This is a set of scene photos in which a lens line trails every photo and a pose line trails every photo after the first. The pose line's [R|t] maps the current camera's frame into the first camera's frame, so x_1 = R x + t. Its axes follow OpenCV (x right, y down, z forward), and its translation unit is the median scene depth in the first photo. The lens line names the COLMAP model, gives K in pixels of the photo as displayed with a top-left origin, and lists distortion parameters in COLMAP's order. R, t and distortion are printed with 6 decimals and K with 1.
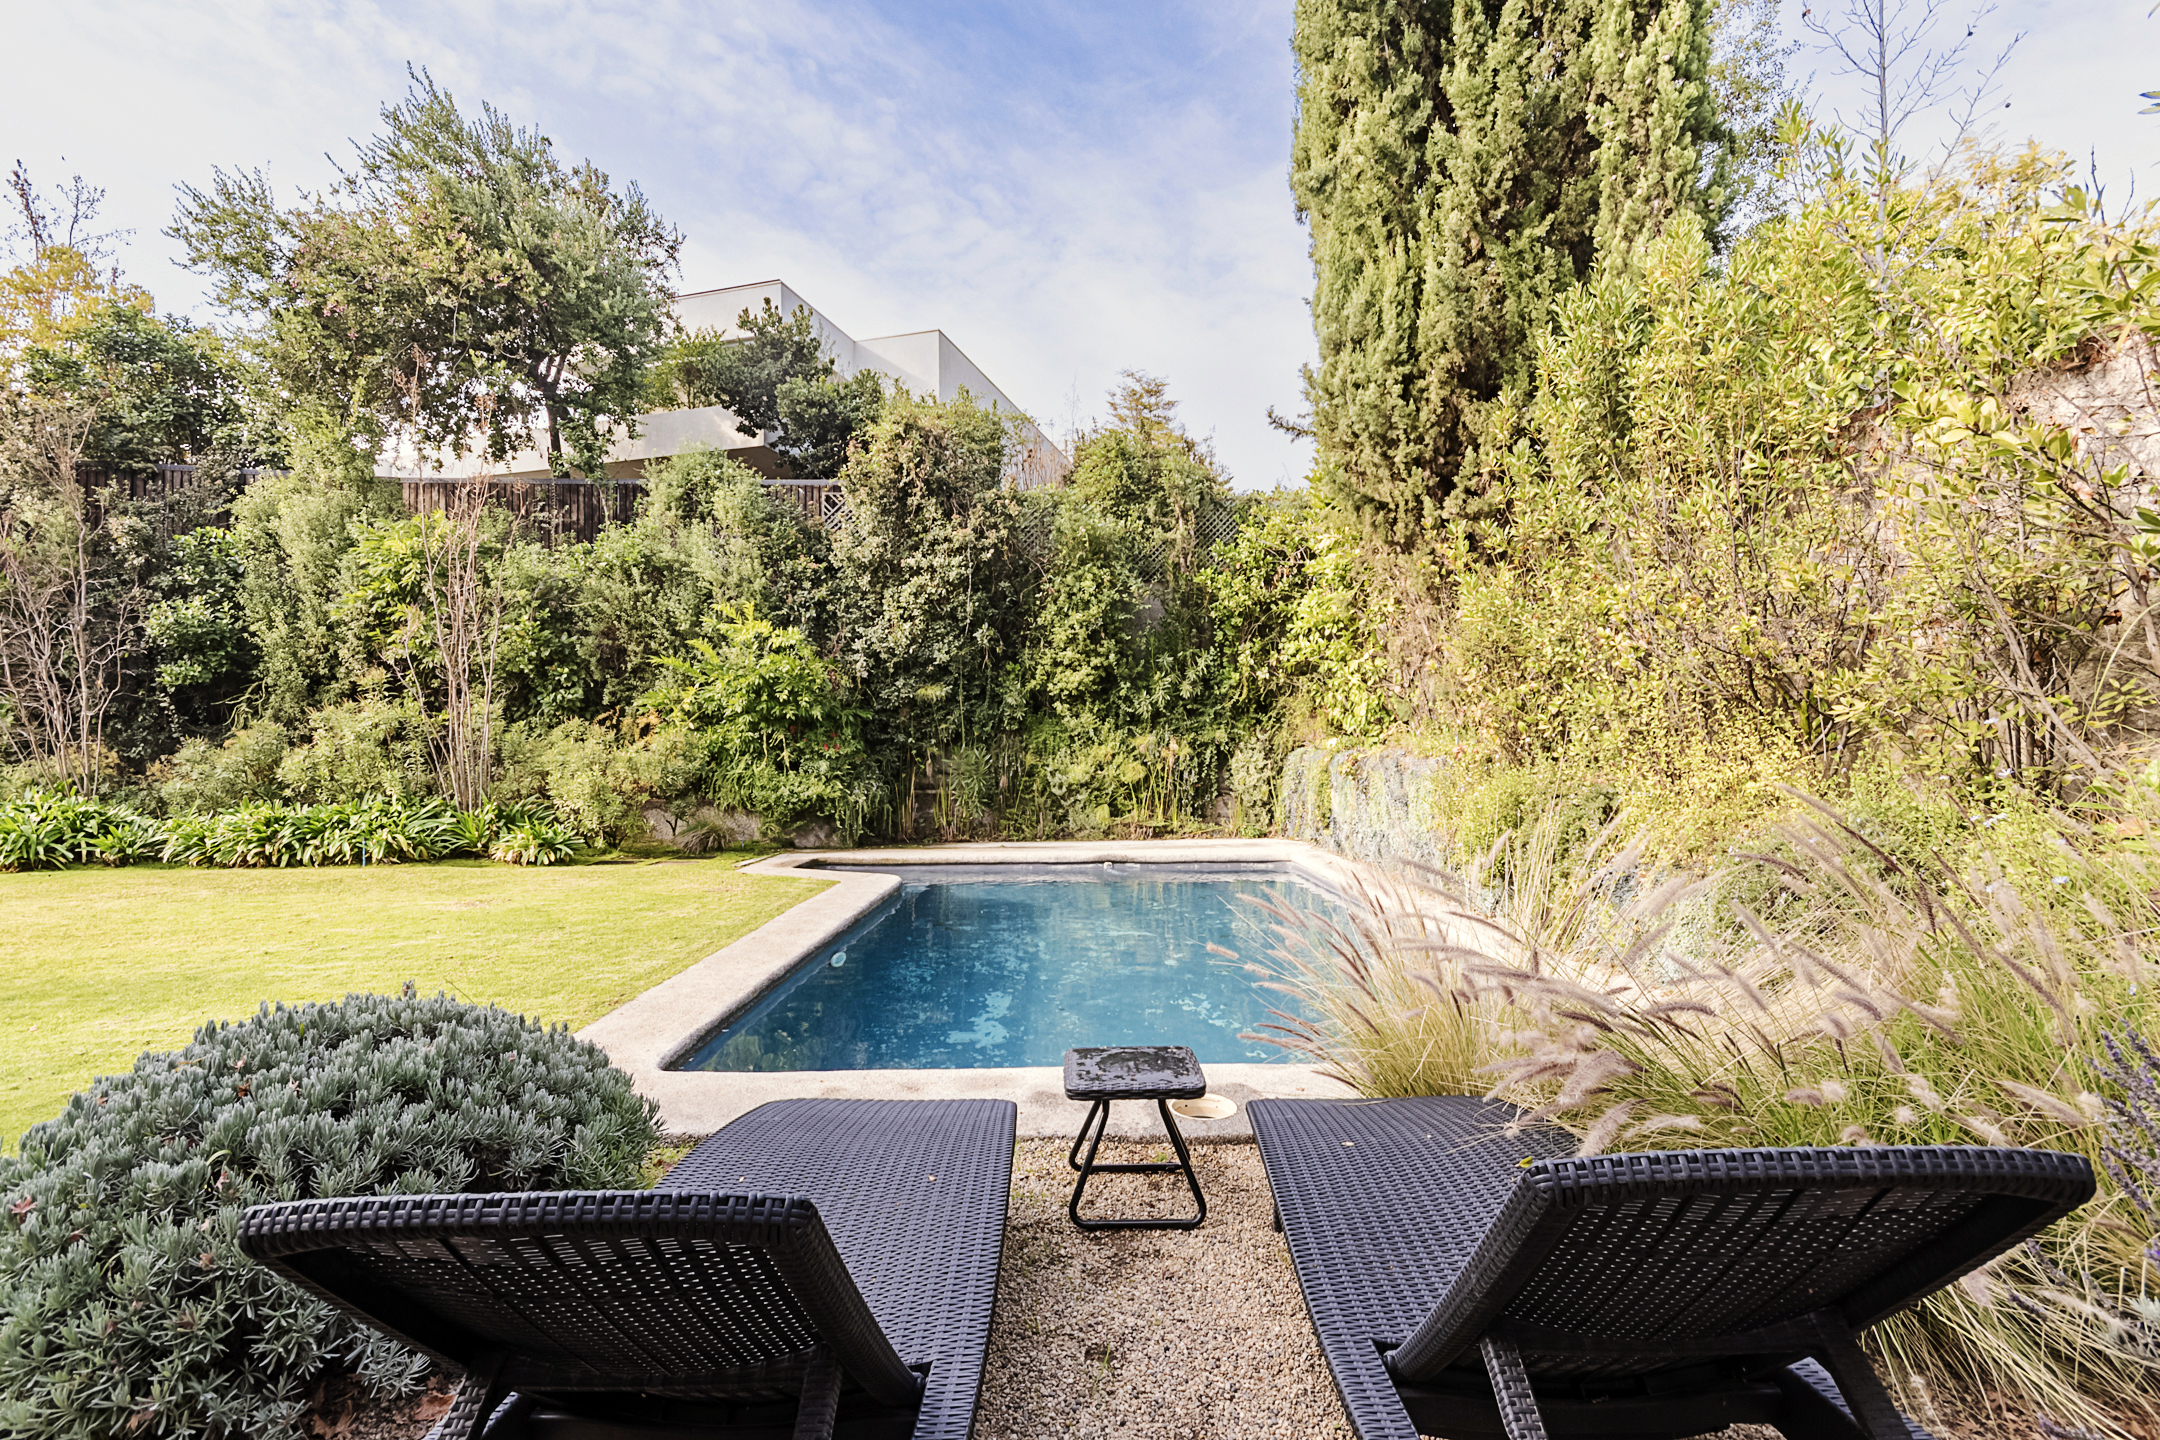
lens RADIAL K [[942.8, 0, 1077.6], [0, 942.8, 731.3], [0, 0, 1]] dist [0.010855, -0.000100]
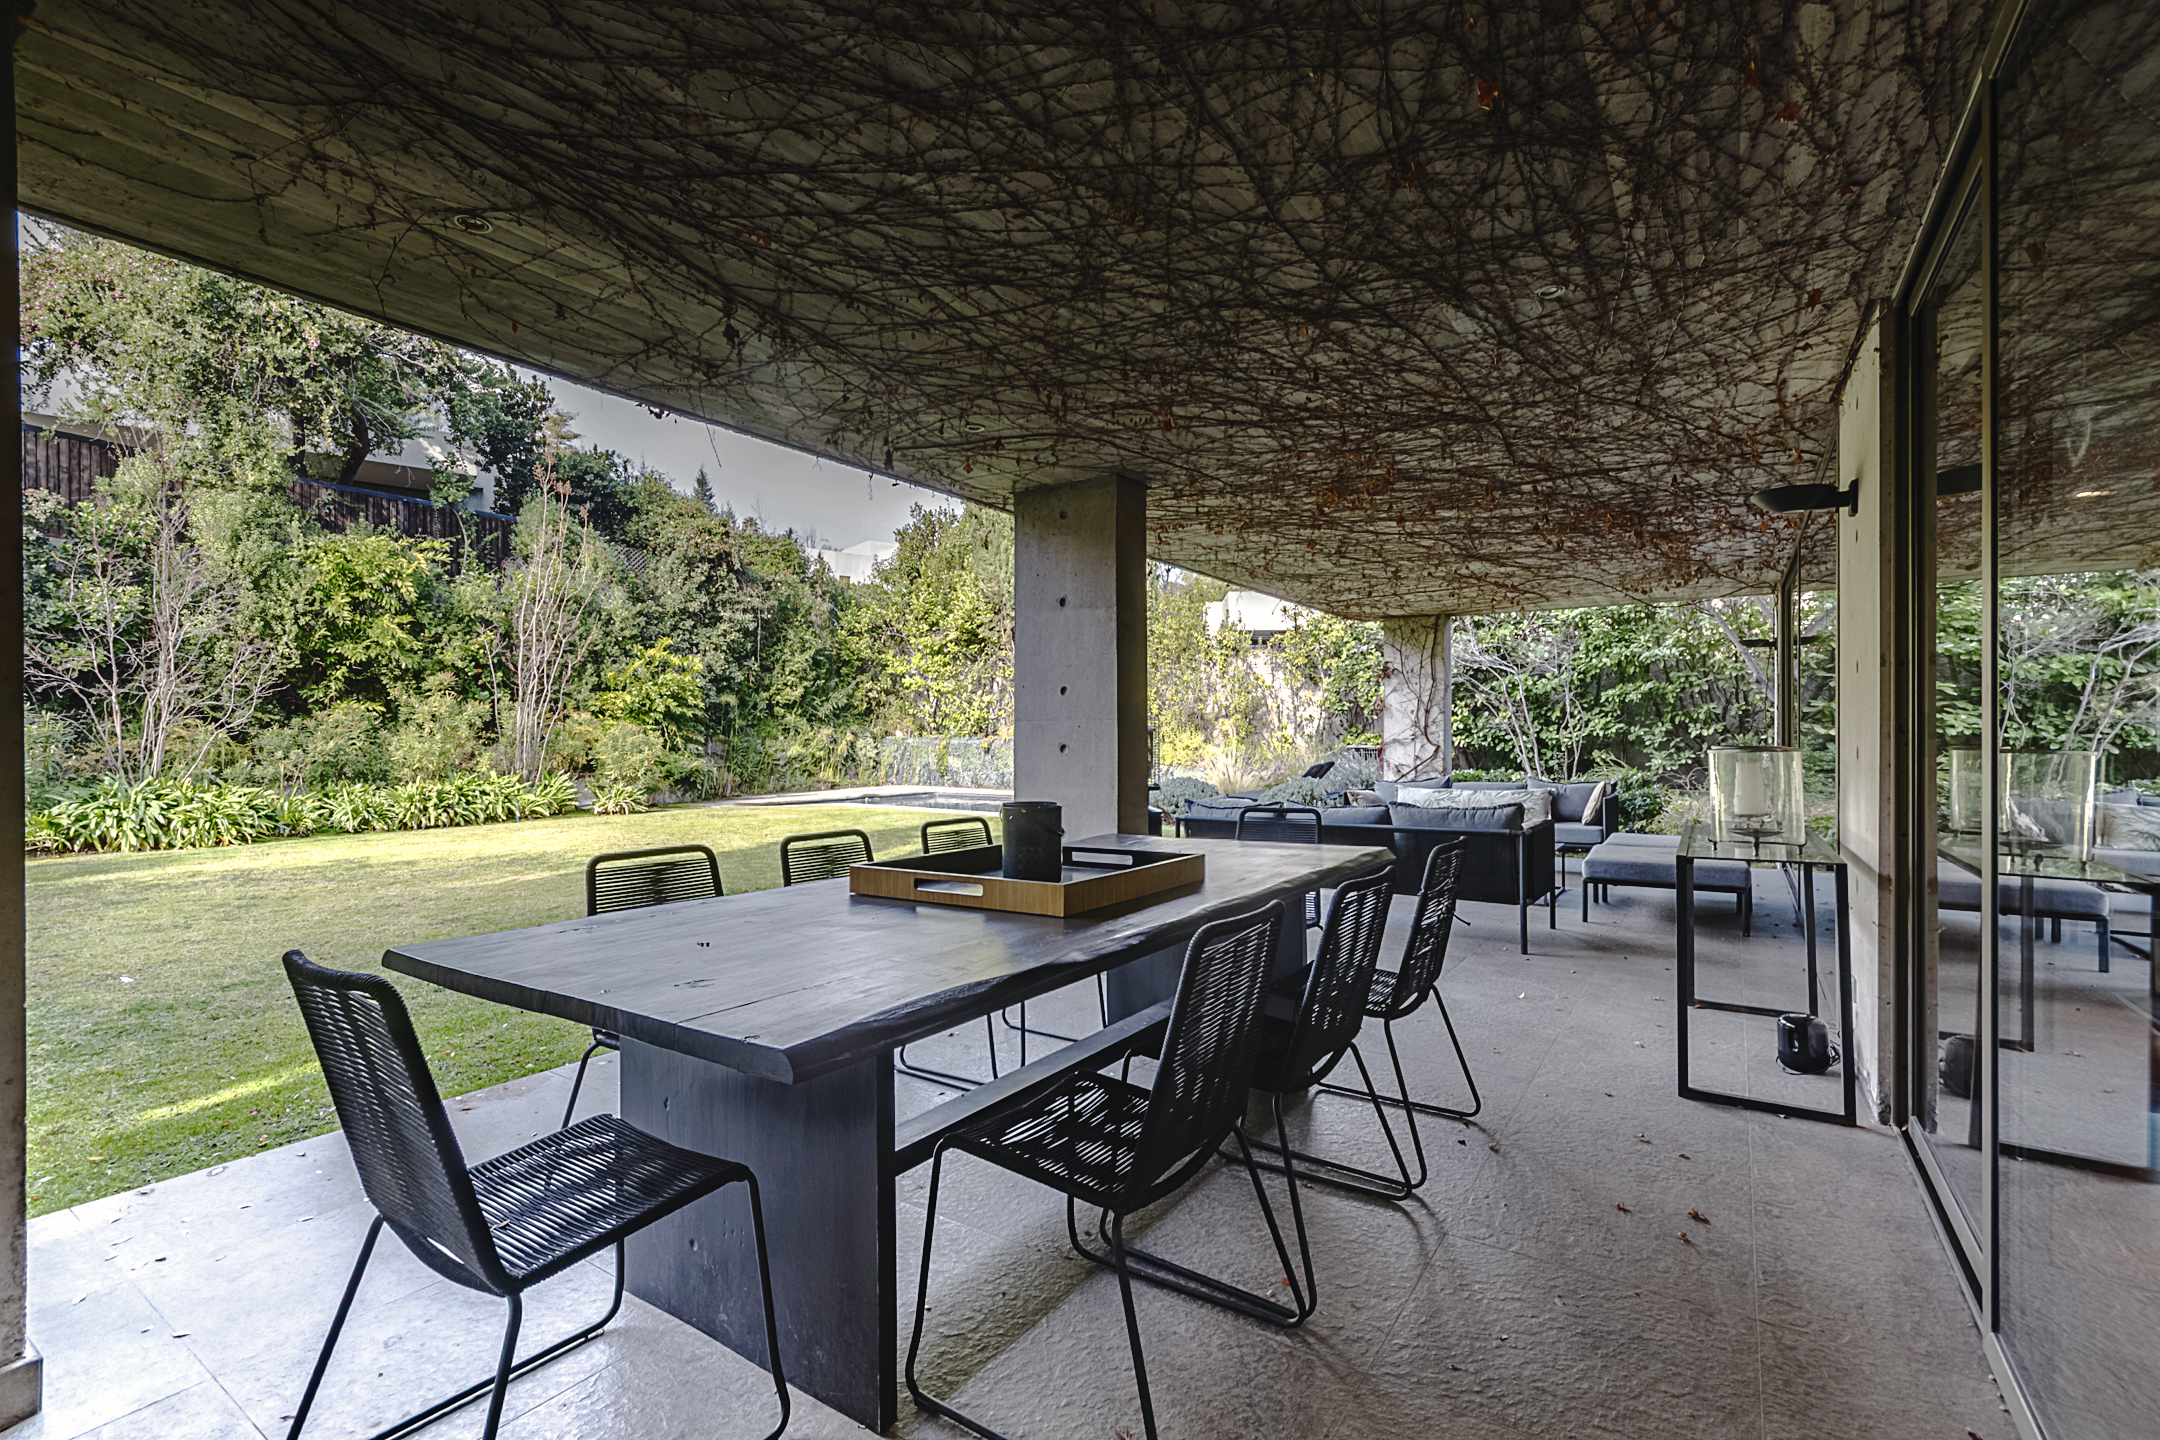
lens RADIAL K [[942.8, 0, 1077.6], [0, 942.8, 731.3], [0, 0, 1]] dist [0.010855, -0.000100]
pose [[0.568880, 0.004298, 0.822409, -1.063480], [-0.018660, 0.999796, 0.007682, -0.012878], [-0.822209, -0.019717, 0.568845, -0.335993]]
